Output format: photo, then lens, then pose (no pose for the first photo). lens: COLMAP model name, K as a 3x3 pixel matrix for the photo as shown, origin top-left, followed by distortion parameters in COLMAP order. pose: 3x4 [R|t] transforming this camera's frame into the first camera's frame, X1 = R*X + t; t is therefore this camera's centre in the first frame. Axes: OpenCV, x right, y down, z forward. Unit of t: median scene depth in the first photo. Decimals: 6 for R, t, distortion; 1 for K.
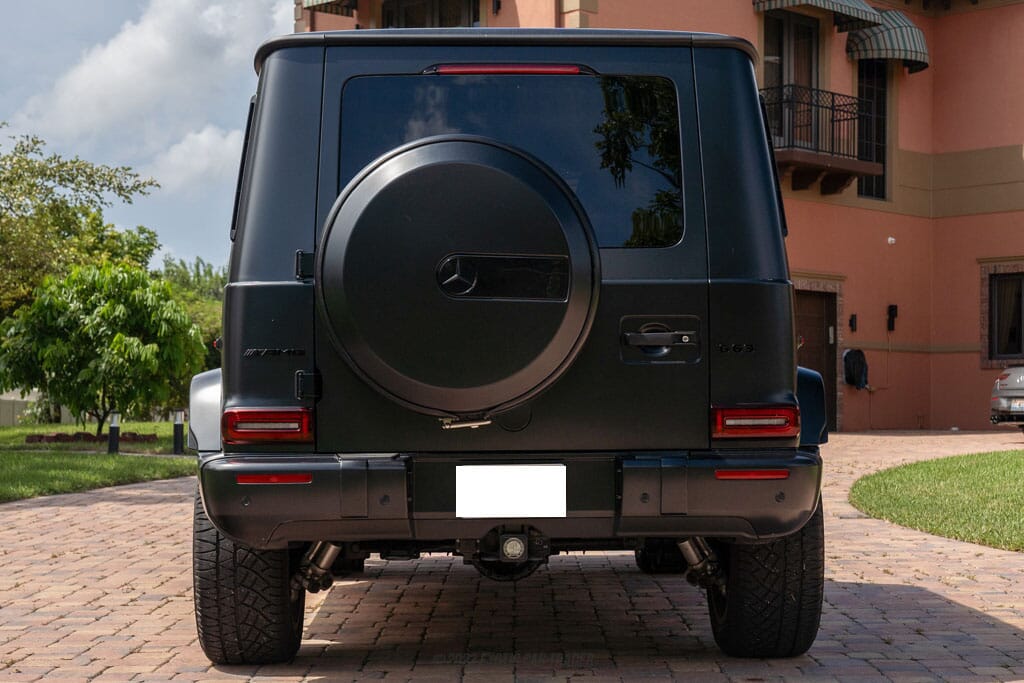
lens RADIAL K [[1948.1, 0, 512.0], [0, 1948.1, 341.5], [0, 0, 1]] dist [-0.016795, 0.073168]
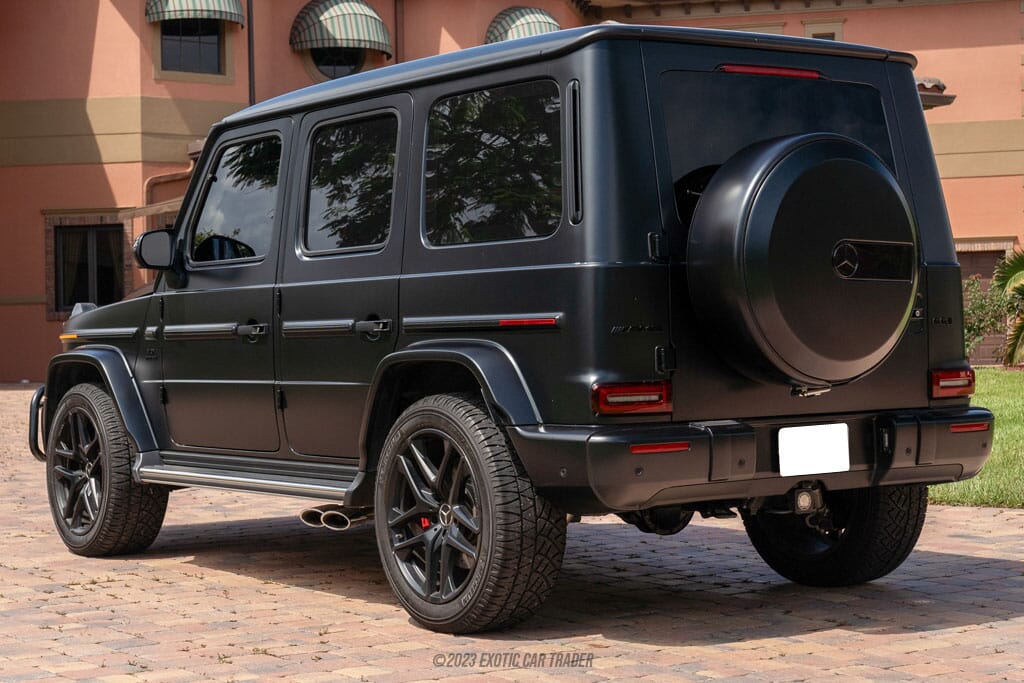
lens RADIAL K [[1970.1, 0, 512.0], [0, 1970.1, 341.5], [0, 0, 1]] dist [-0.030861, -0.127280]
pose [[0.861835, -0.016926, 0.506906, -0.683036], [0.003778, 0.999629, 0.026957, -0.016308], [-0.507175, -0.021317, 0.861580, 0.103562]]
